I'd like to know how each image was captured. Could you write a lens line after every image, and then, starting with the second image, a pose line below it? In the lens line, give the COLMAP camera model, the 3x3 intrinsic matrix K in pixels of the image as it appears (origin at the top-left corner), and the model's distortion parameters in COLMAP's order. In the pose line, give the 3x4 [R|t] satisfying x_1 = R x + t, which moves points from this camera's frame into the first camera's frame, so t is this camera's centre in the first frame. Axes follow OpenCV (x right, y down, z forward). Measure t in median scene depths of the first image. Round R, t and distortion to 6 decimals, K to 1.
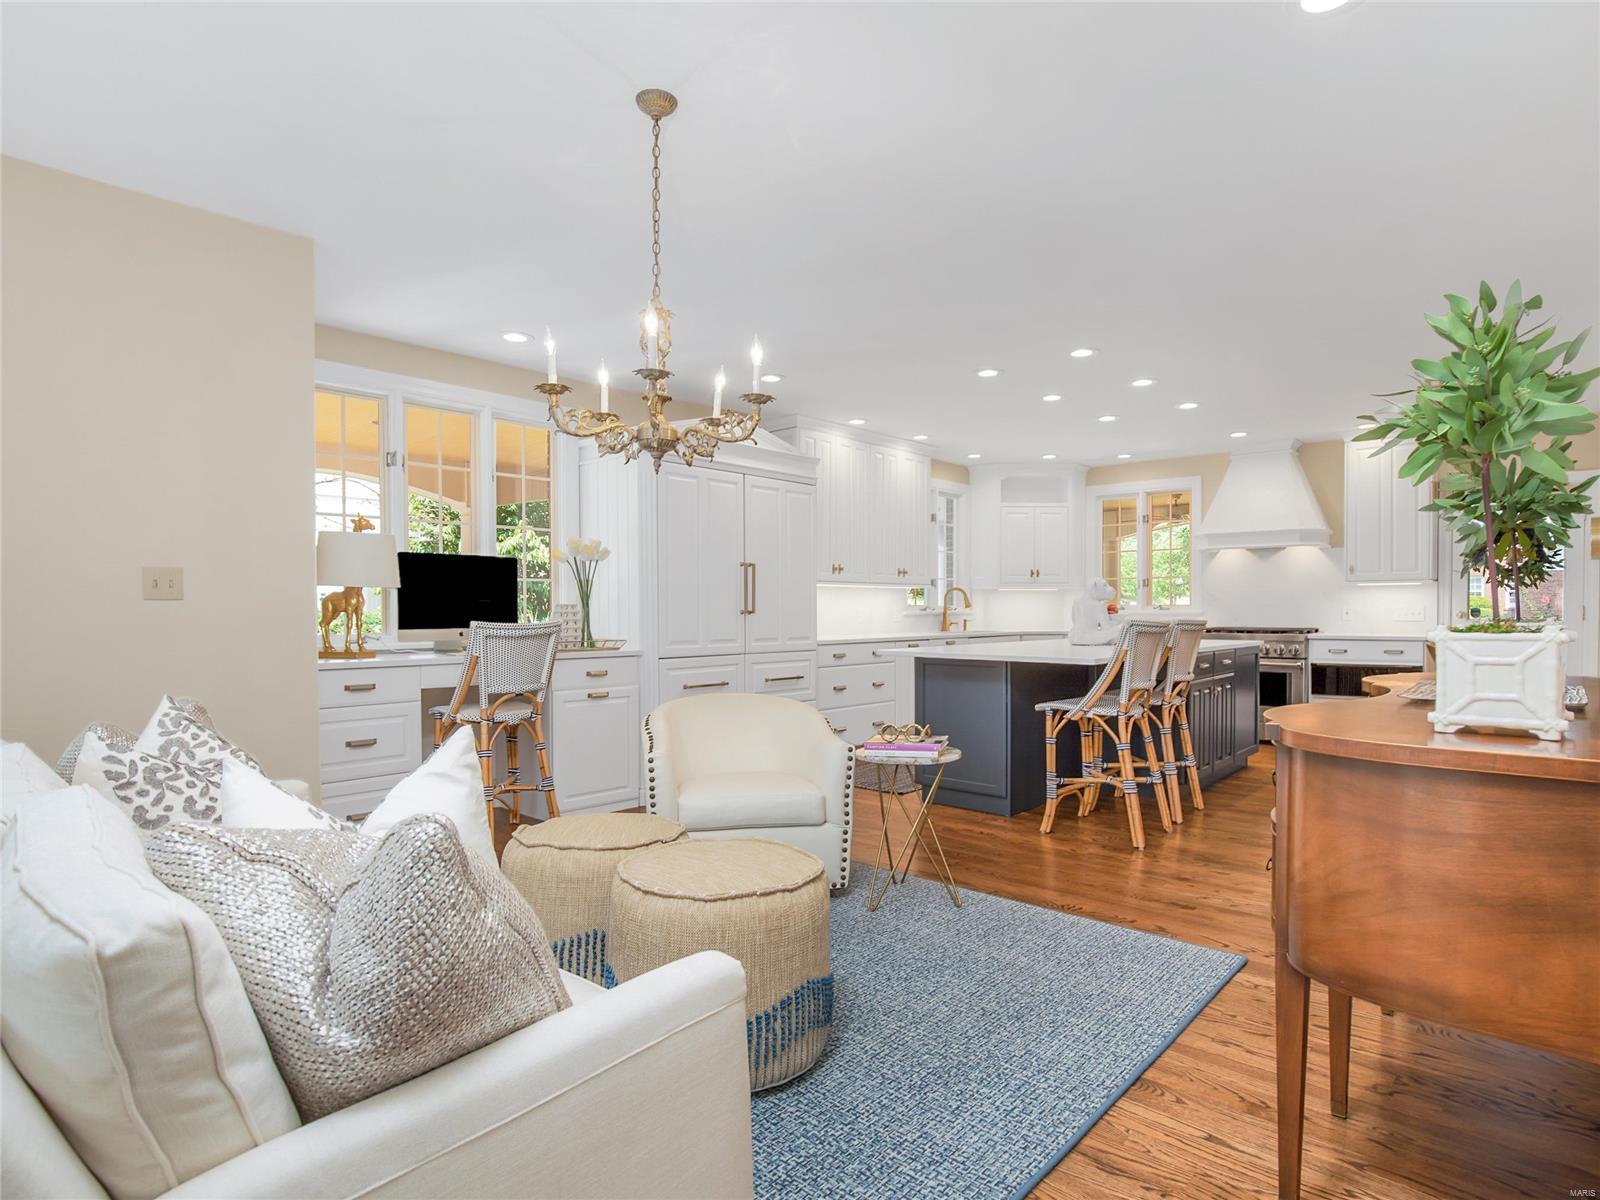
lens RADIAL K [[922.8, 0, 800.1], [0, 922.8, 612.4], [0, 0, 1]] dist [-0.015007, -0.000656]
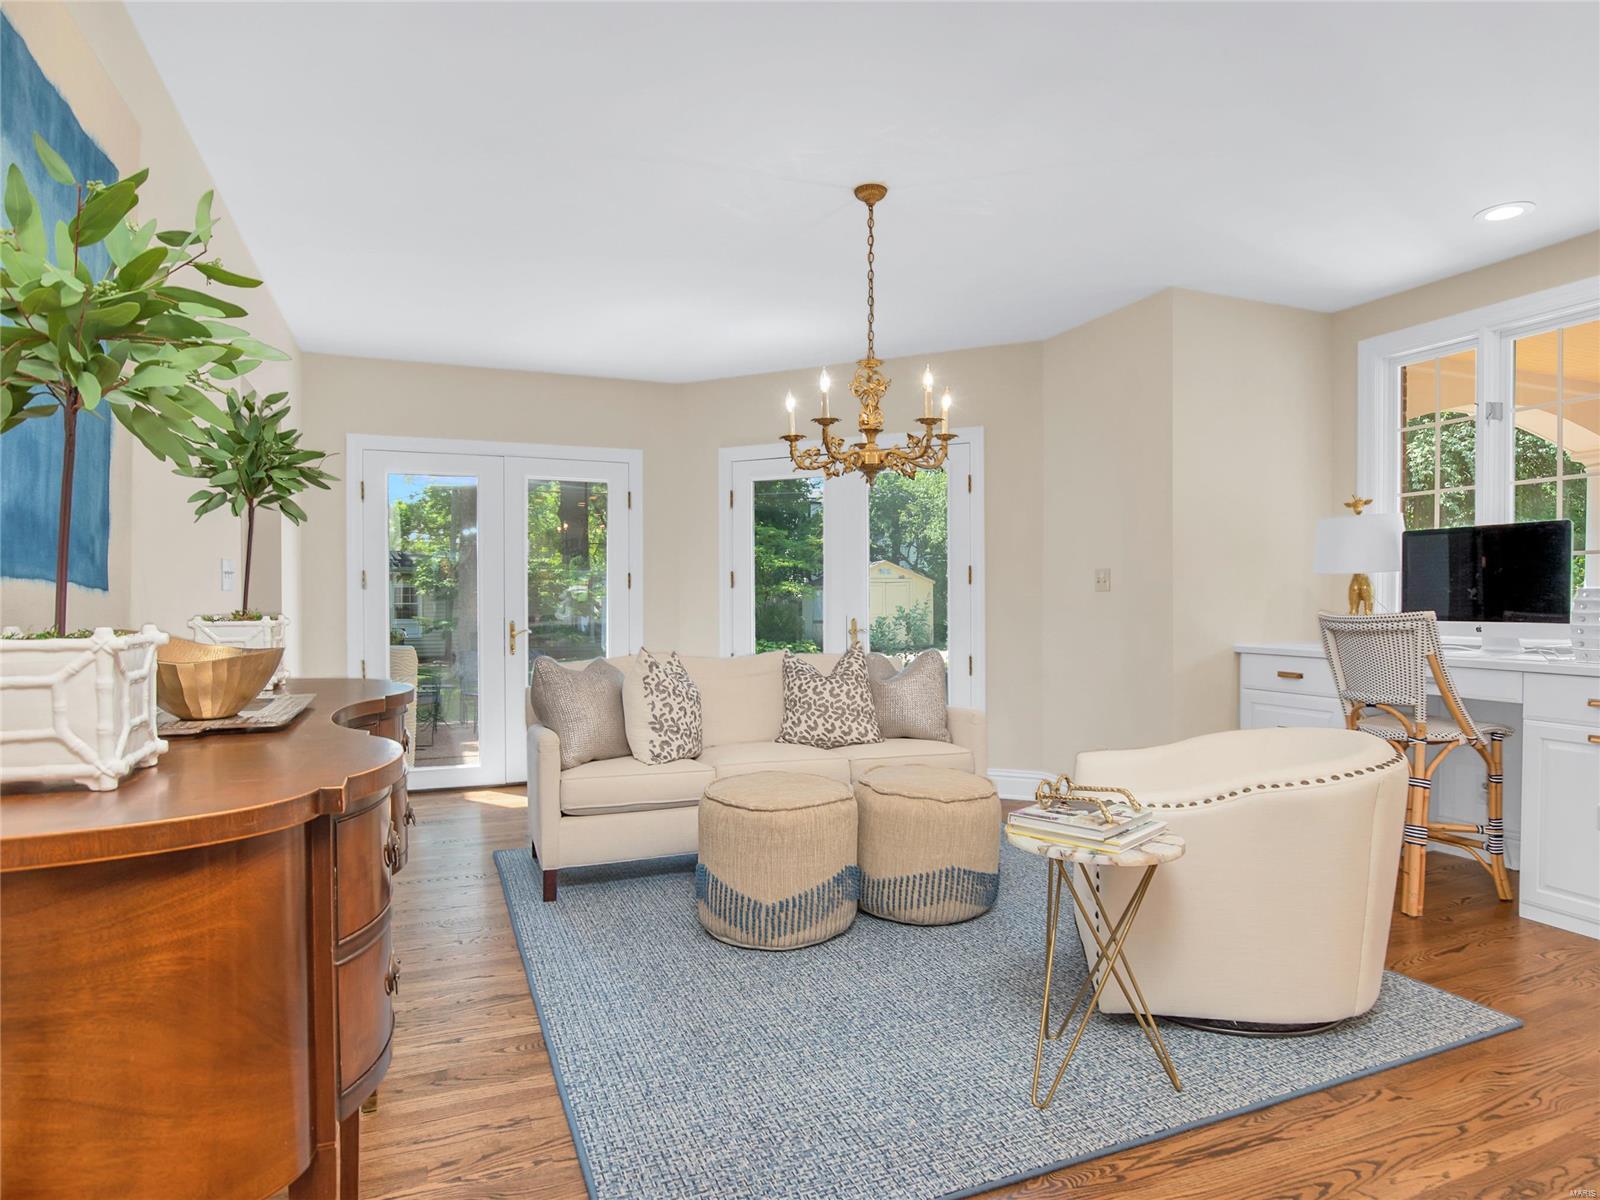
lens RADIAL K [[922.8, 0, 800.1], [0, 922.8, 612.4], [0, 0, 1]] dist [-0.015007, -0.000656]
pose [[-0.456905, 0.018816, -0.889317, 1.066646], [0.002744, 0.999801, 0.019744, -0.013507], [0.889511, 0.006581, -0.456866, 1.588882]]
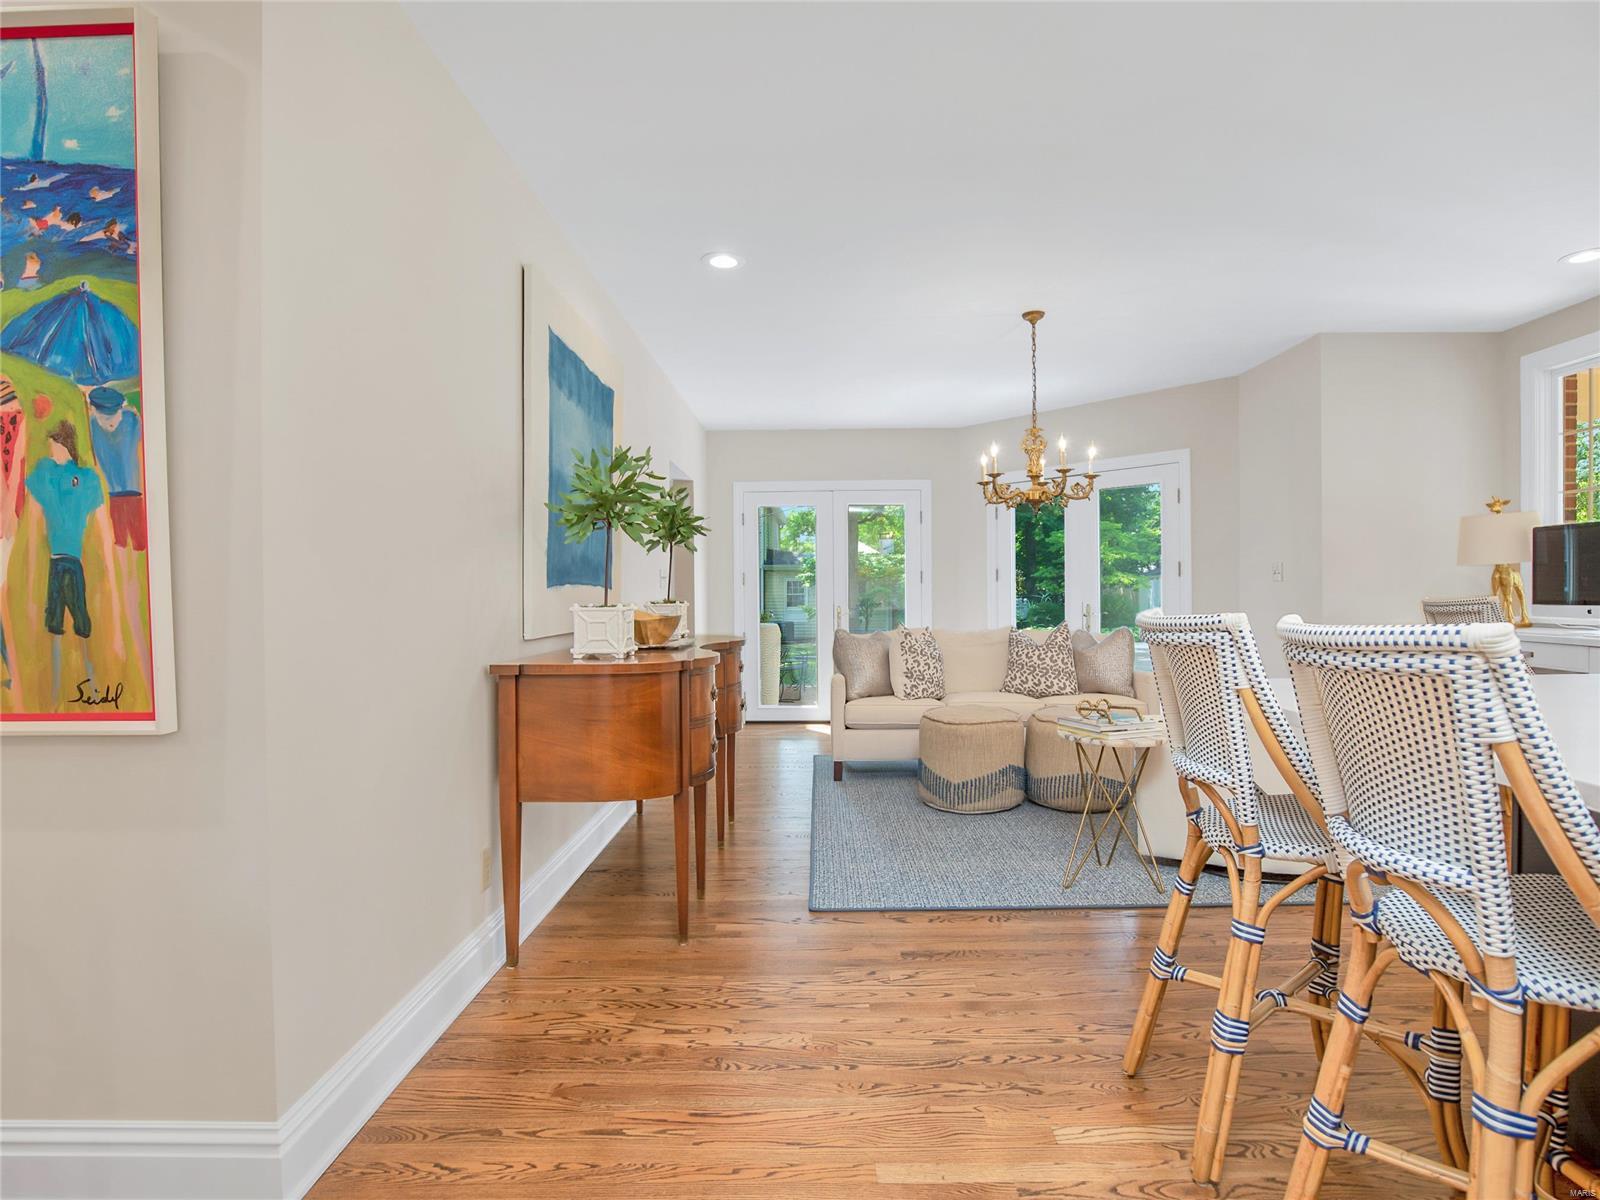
lens RADIAL K [[922.8, 0, 800.1], [0, 922.8, 612.4], [0, 0, 1]] dist [-0.015007, -0.000656]
pose [[-0.781306, 0.027630, -0.623537, 1.462514], [0.013243, 0.999529, 0.027698, -0.019430], [0.624008, 0.013383, -0.781303, 2.305343]]
